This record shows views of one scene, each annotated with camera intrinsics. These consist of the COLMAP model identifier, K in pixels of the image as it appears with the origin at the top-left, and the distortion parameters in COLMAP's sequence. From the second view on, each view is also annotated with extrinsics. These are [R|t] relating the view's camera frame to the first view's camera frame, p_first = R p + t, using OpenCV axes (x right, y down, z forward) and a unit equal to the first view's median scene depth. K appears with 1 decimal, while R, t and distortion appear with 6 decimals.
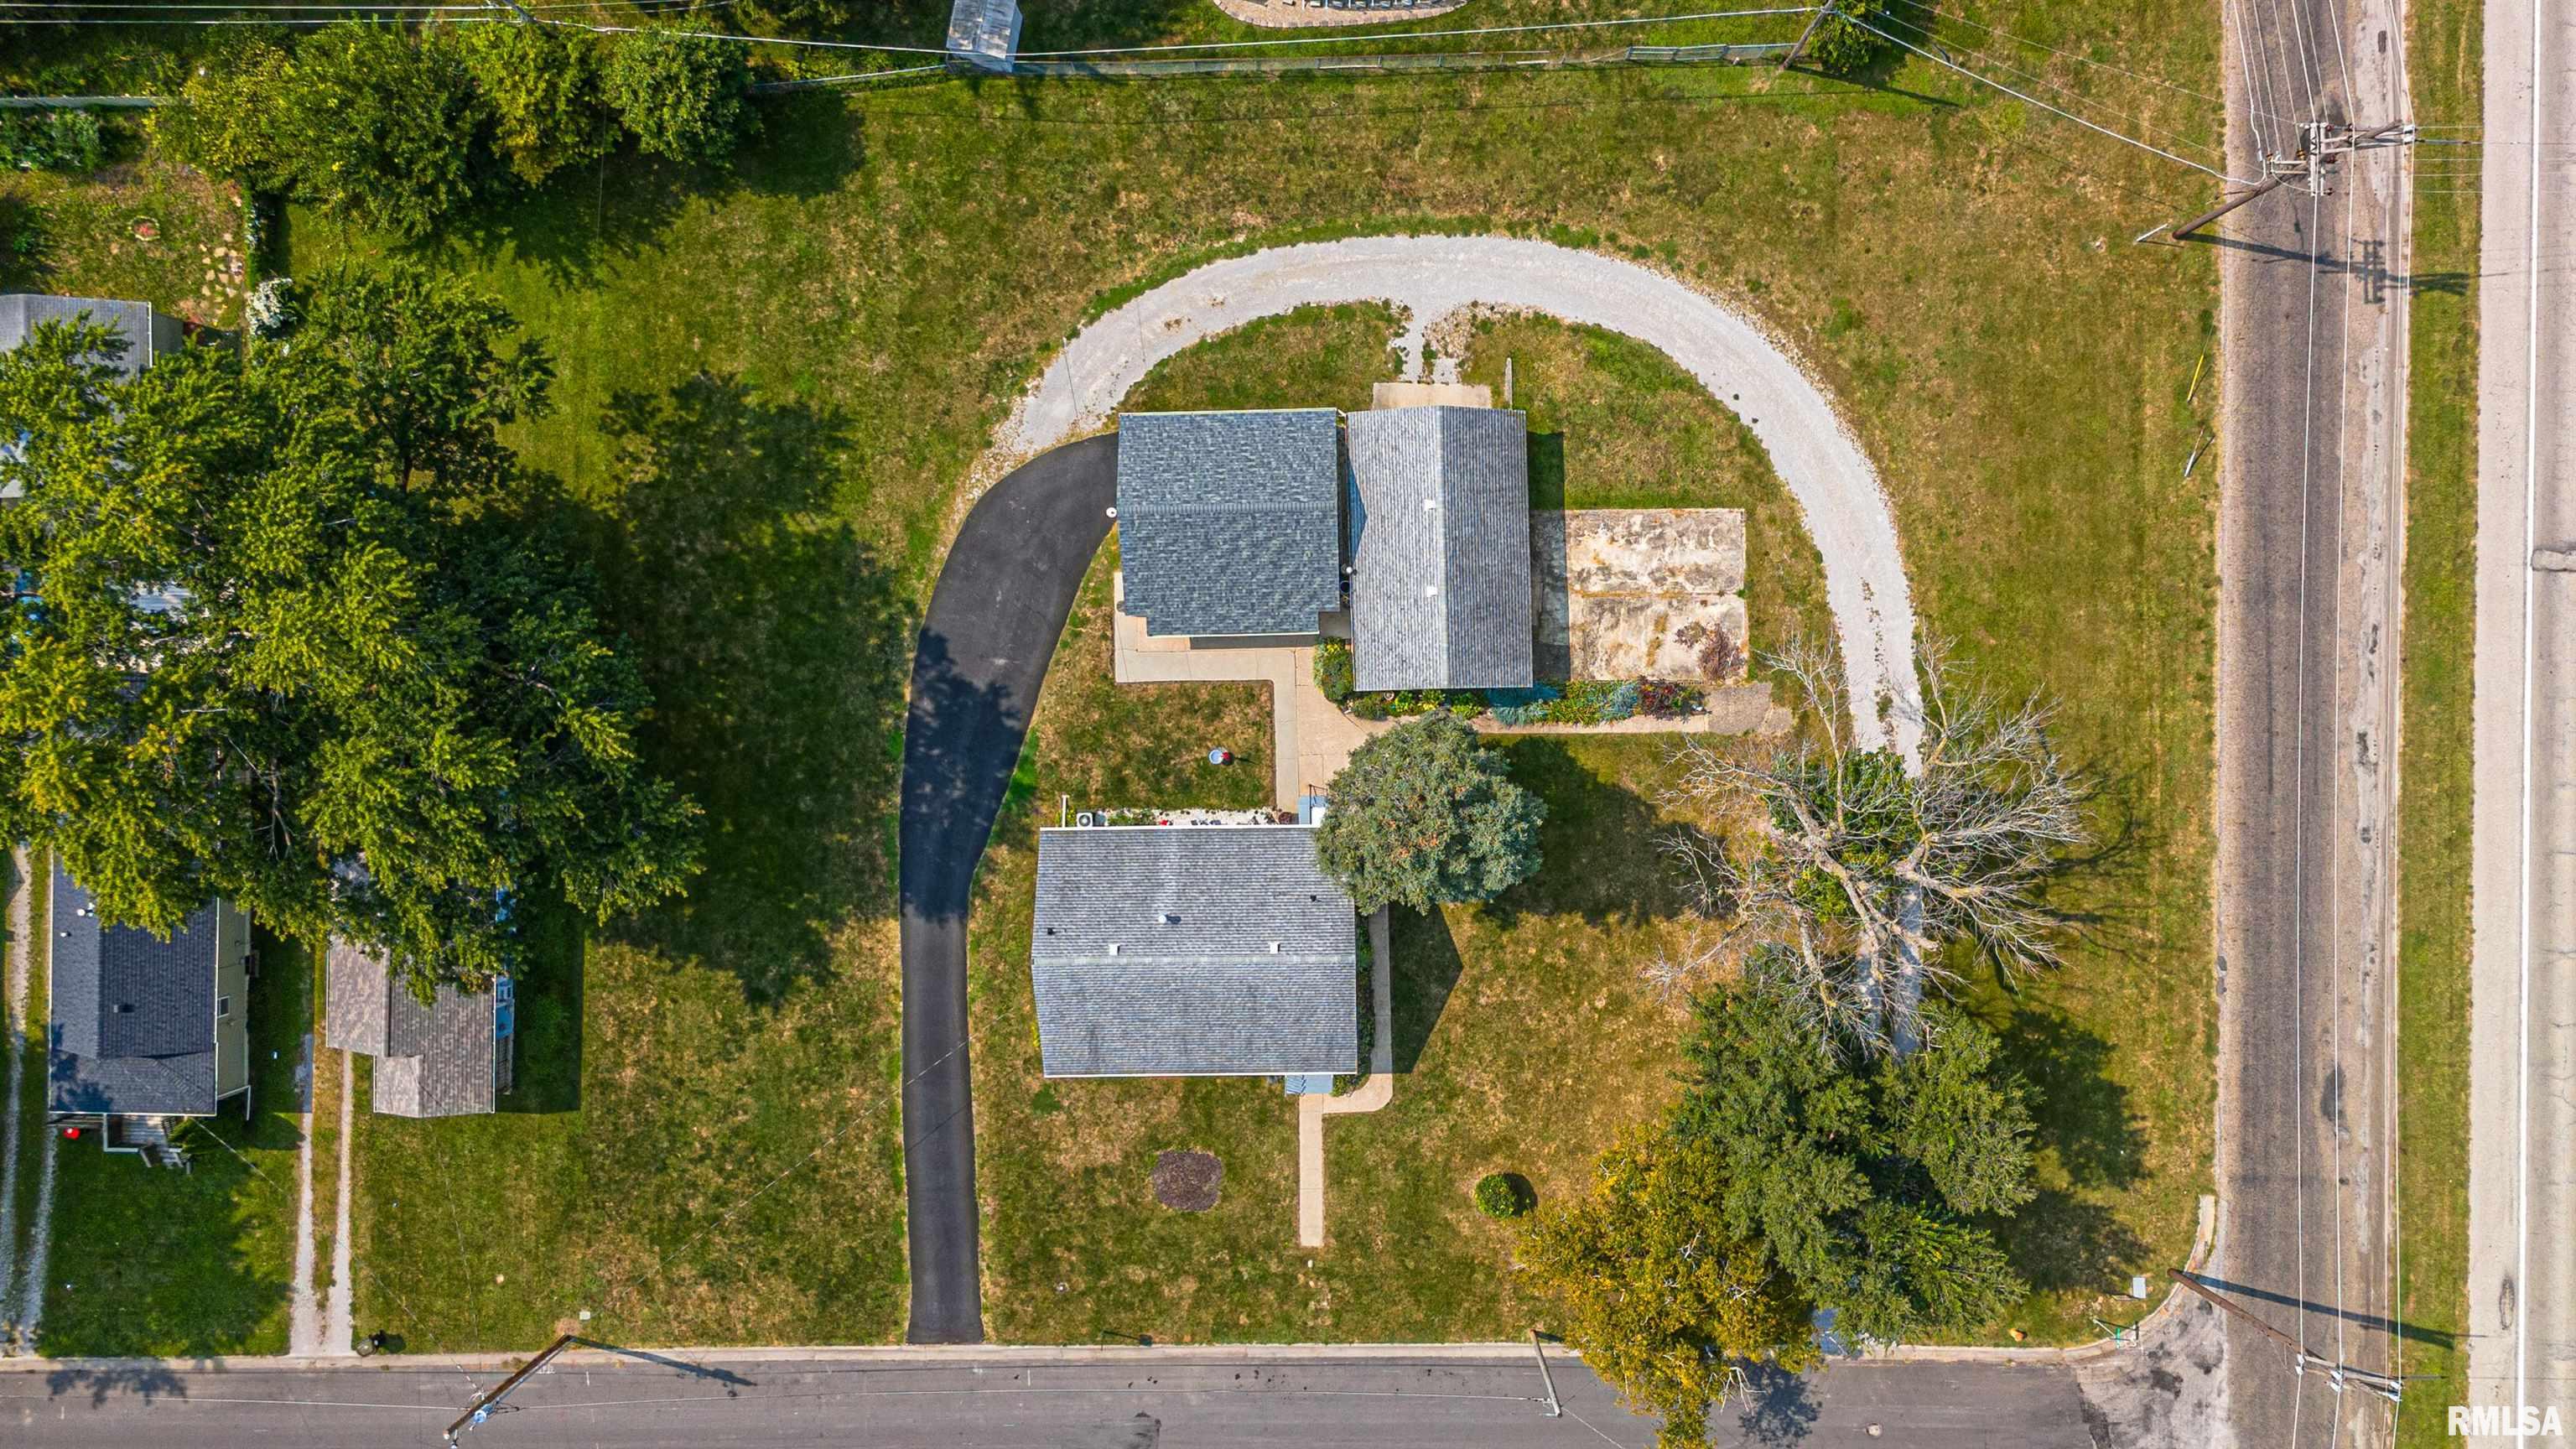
lens RADIAL K [[1914.4, 0, 1291.2], [0, 1914.4, 729.1], [0, 0, 1]] dist [0.056142, -0.033281]
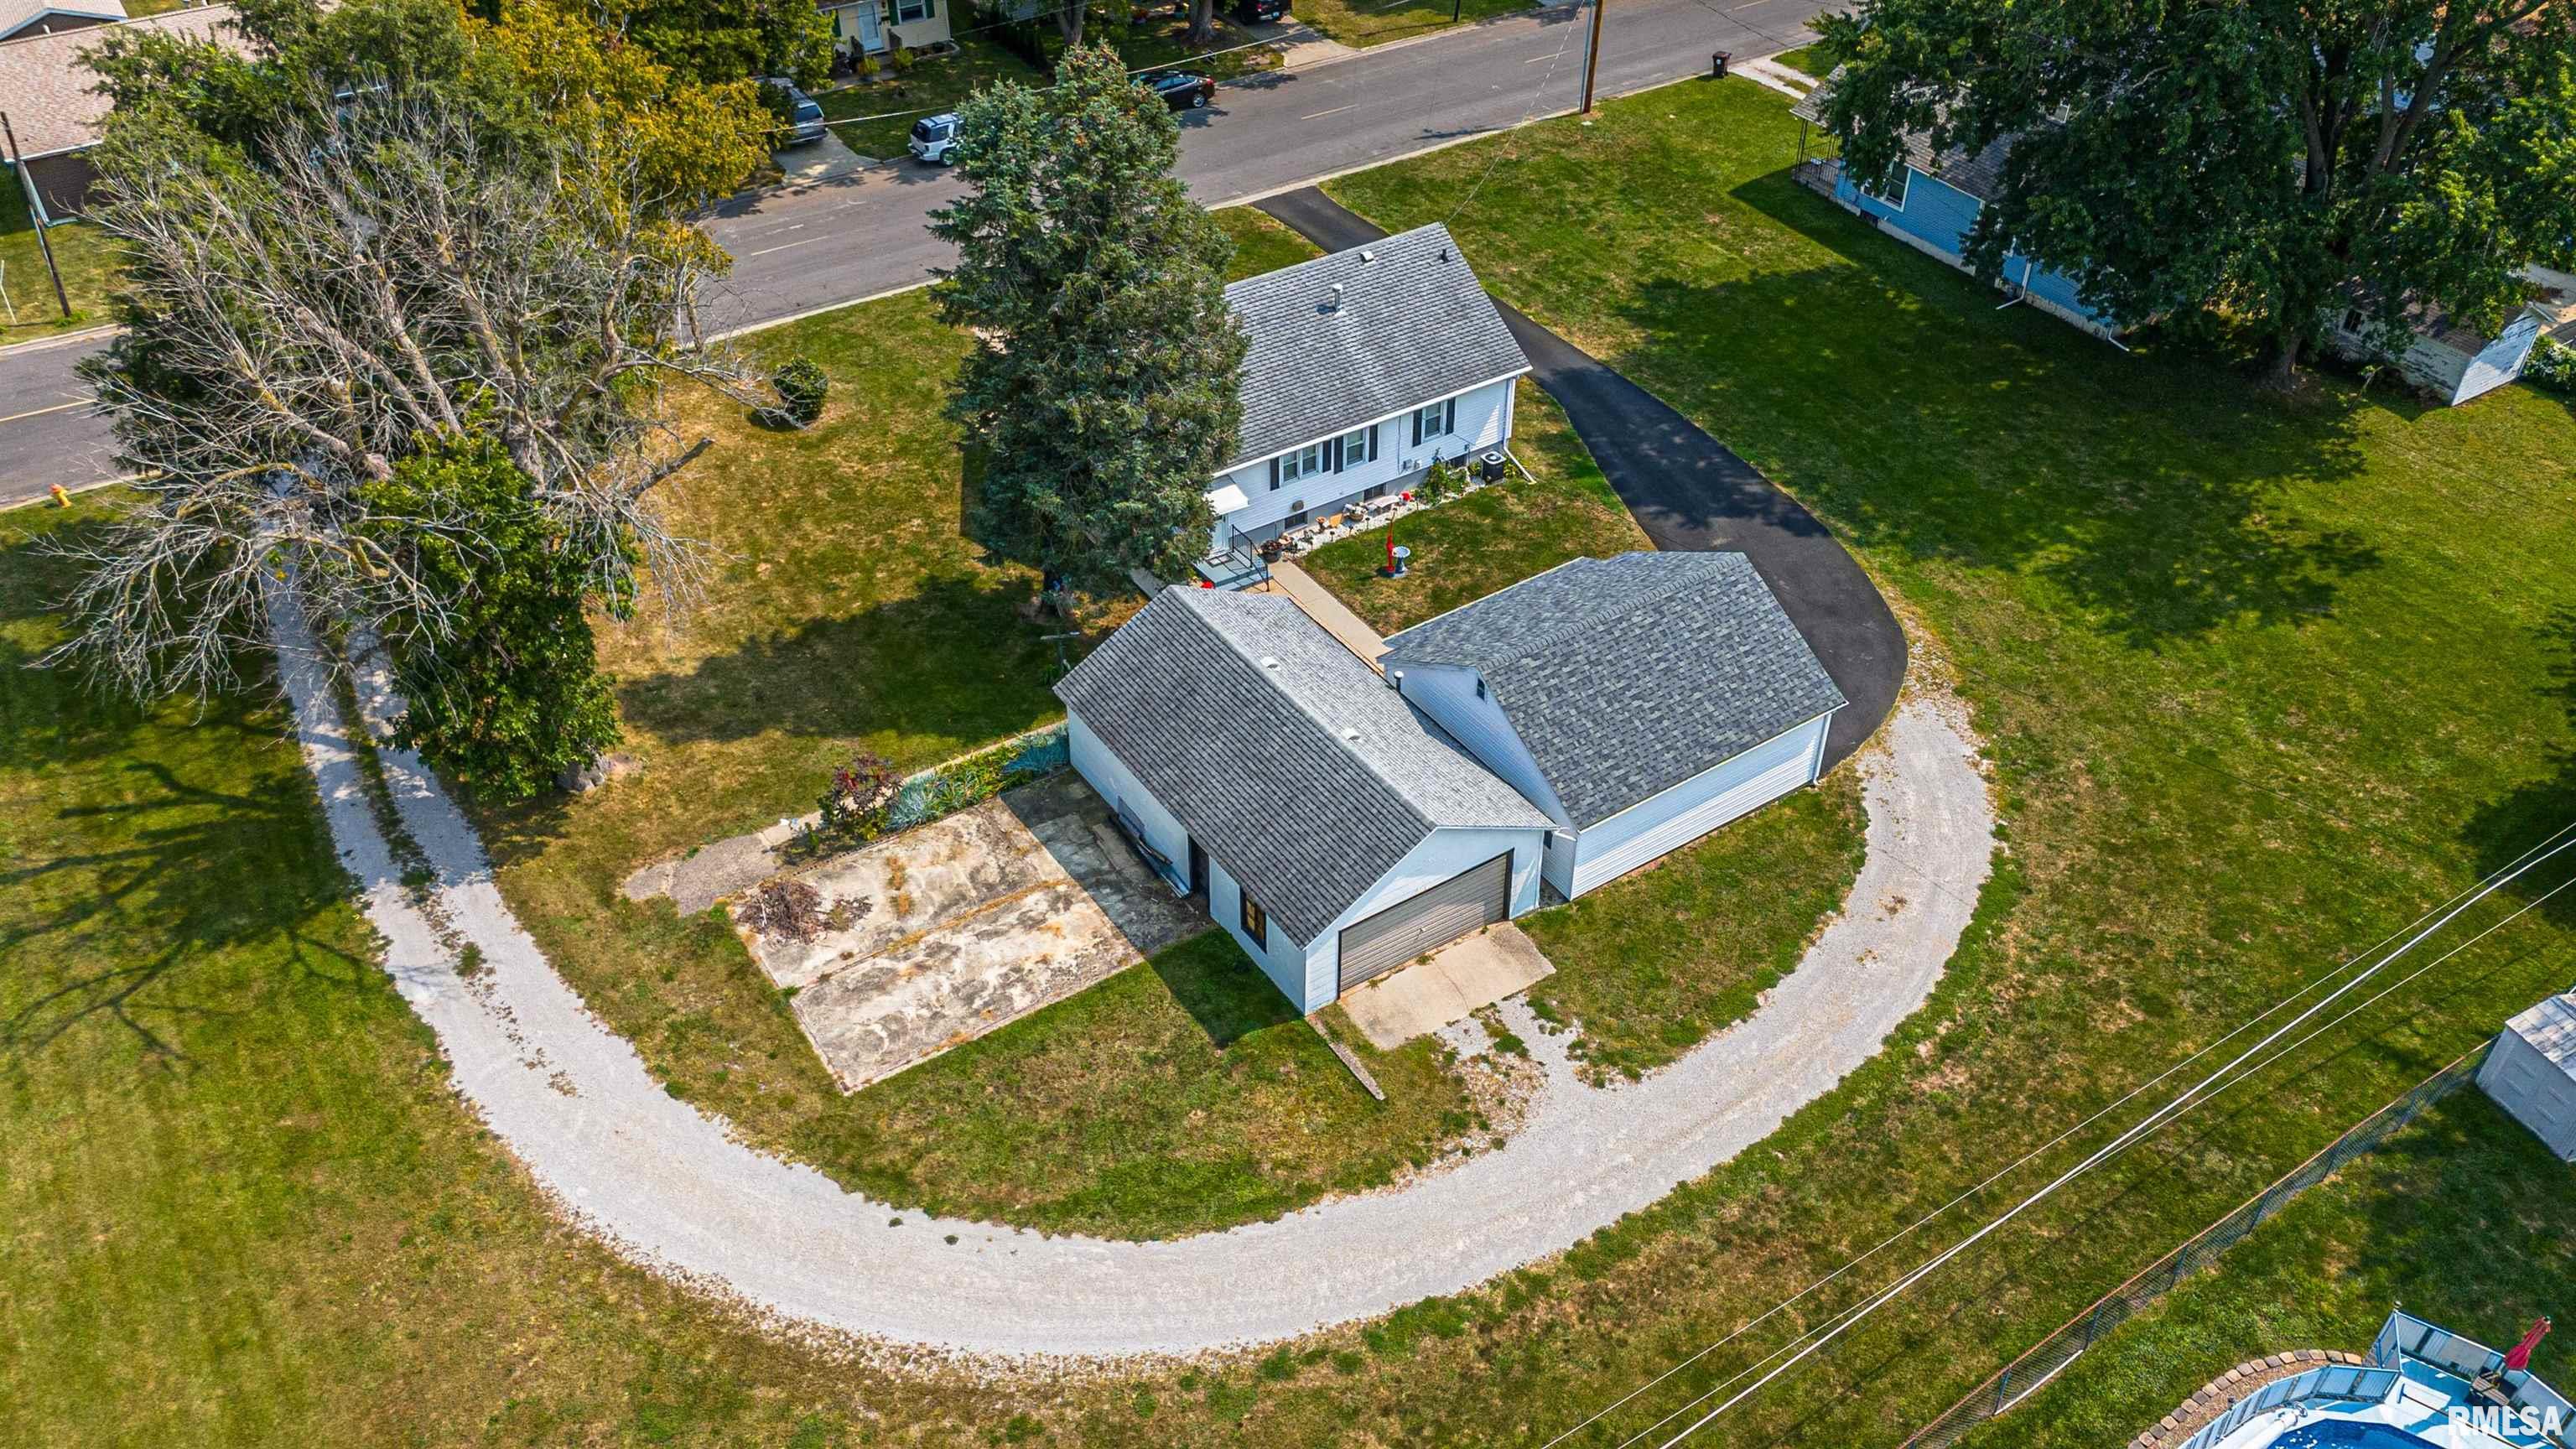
lens RADIAL K [[1914.4, 0, 1290.3], [0, 1914.4, 717.4], [0, 0, 1]] dist [0.056142, -0.033281]
pose [[-0.841322, 0.353764, -0.408692, 0.308266], [-0.540442, -0.536476, 0.648163, -0.457912], [0.010043, 0.766188, 0.642538, 0.582964]]
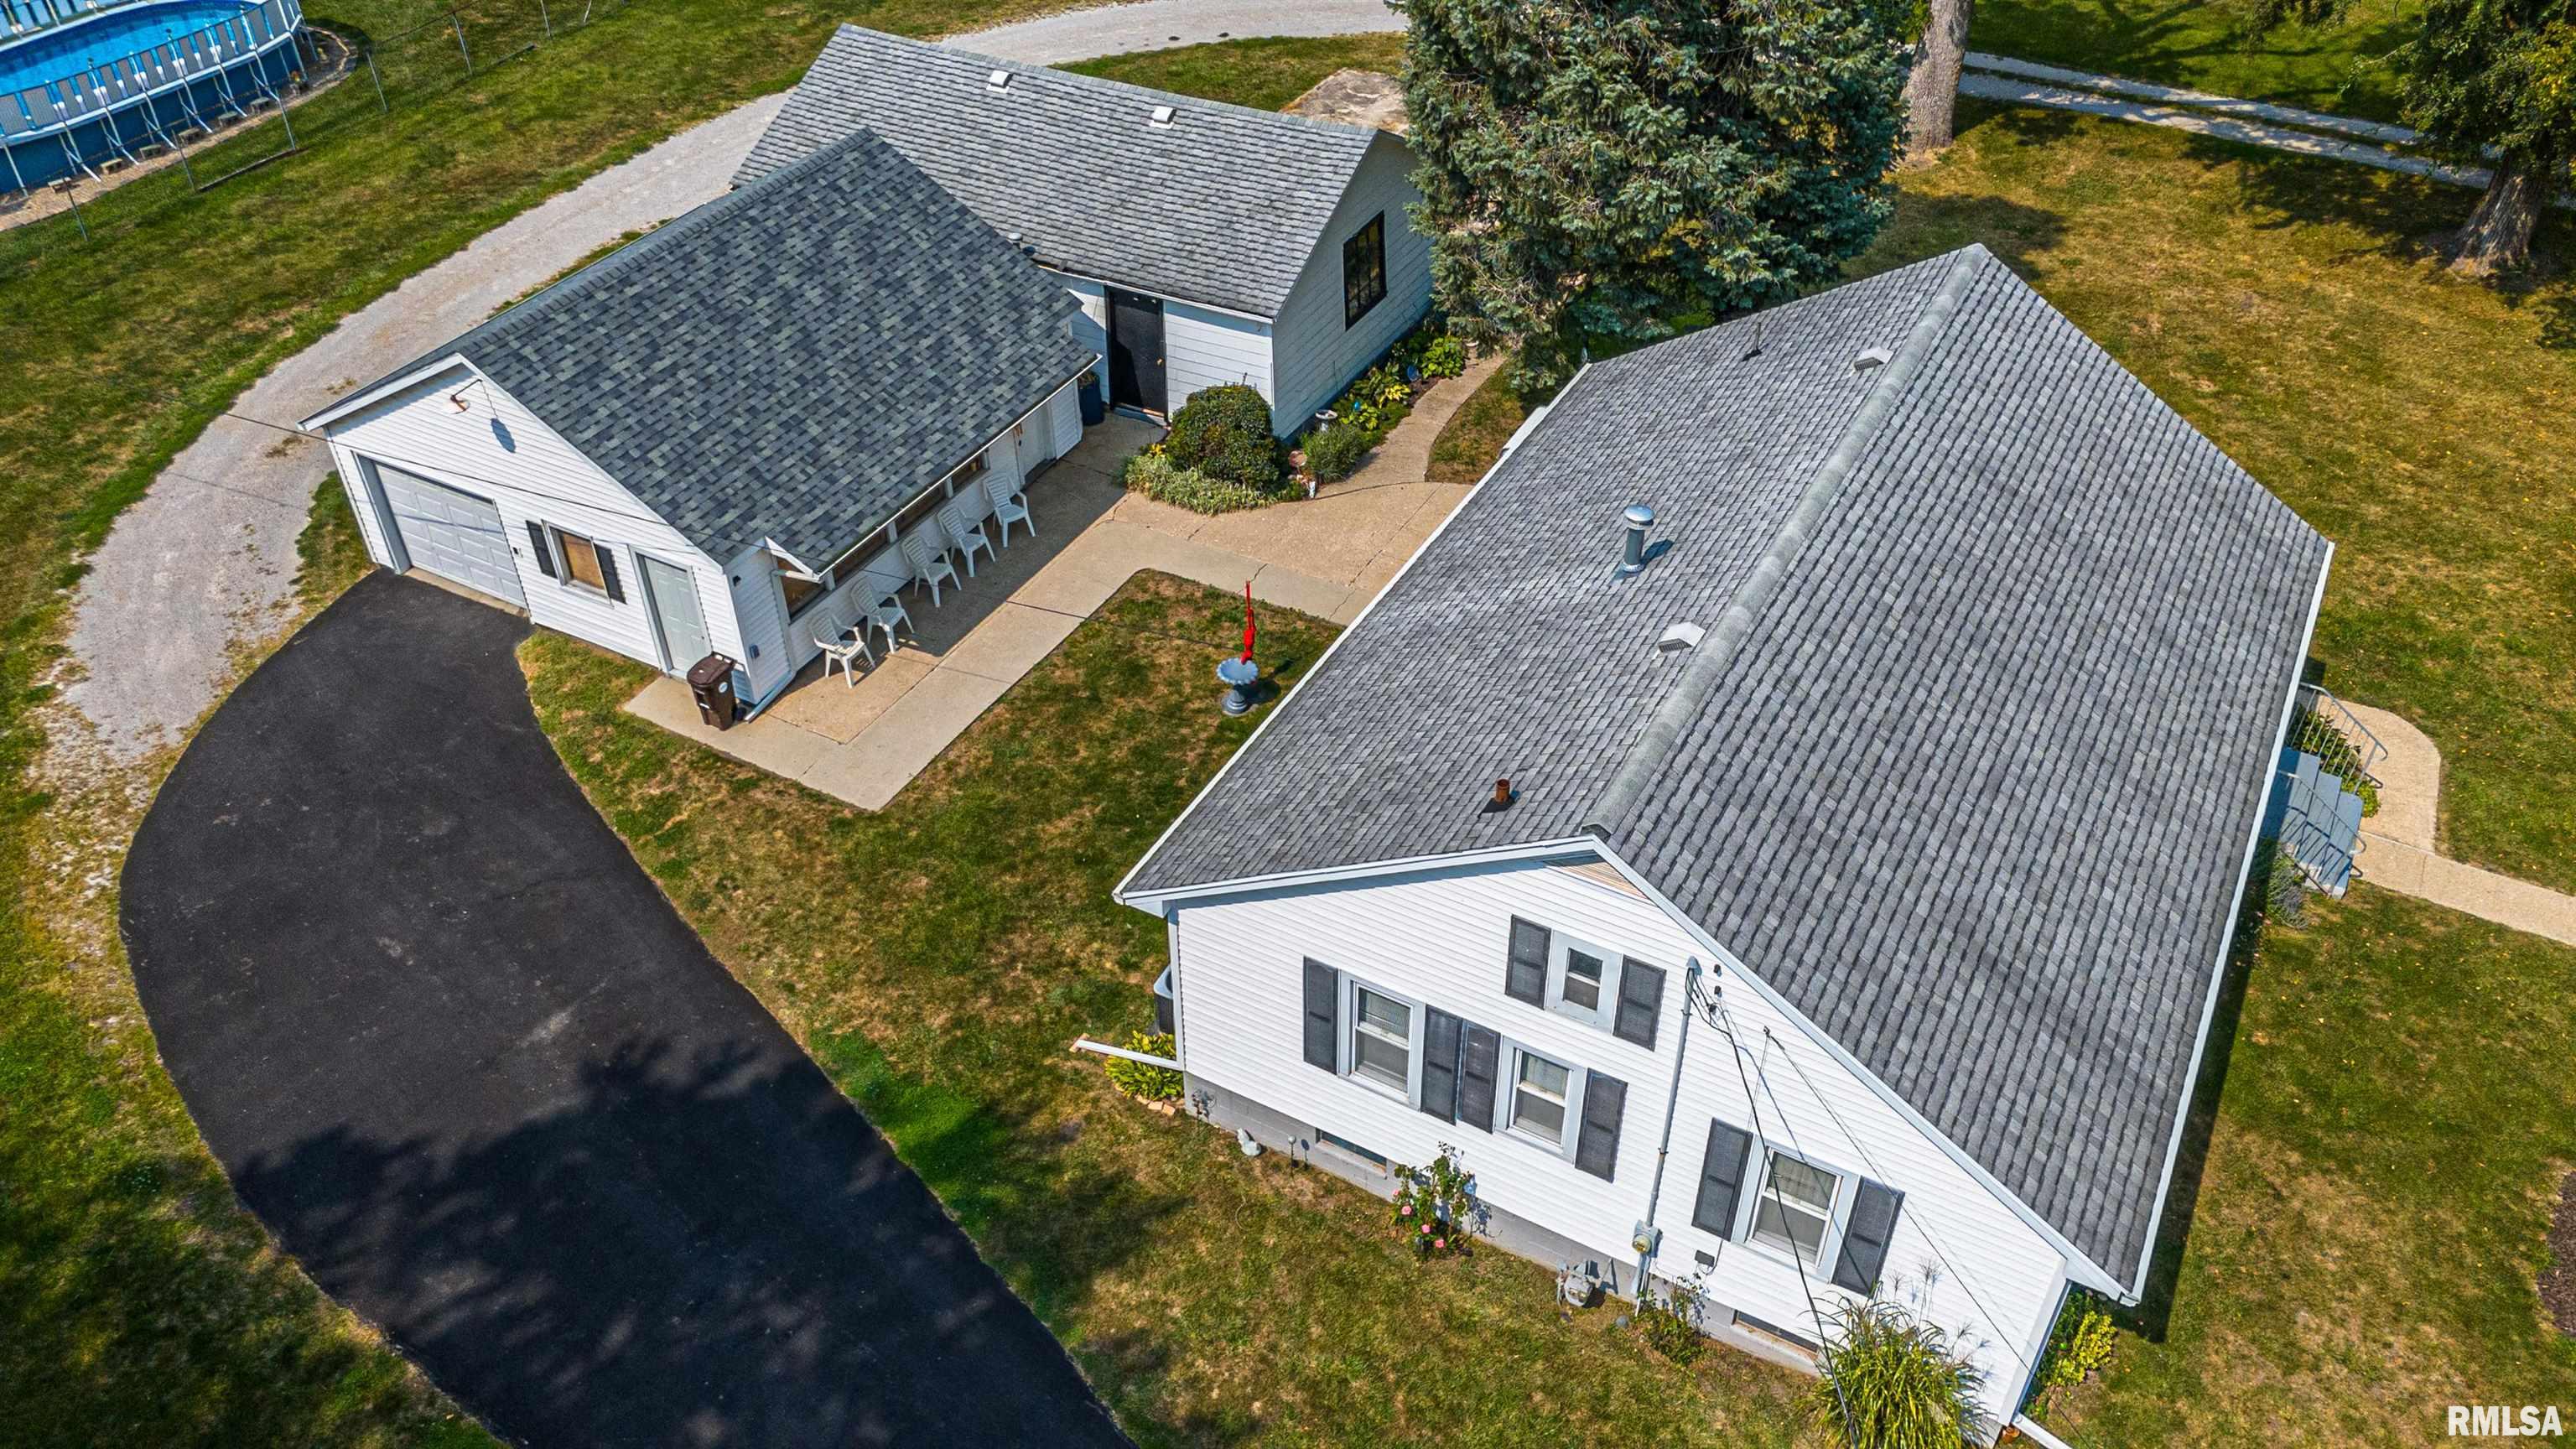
lens RADIAL K [[1914.4, 0, 1293.1], [0, 1914.4, 720.1], [0, 0, 1]] dist [0.056142, -0.033281]
pose [[0.499879, -0.533870, 0.681985, -0.269018], [0.866024, 0.297958, -0.401527, 0.161500], [0.011160, 0.791330, 0.611287, 0.794186]]
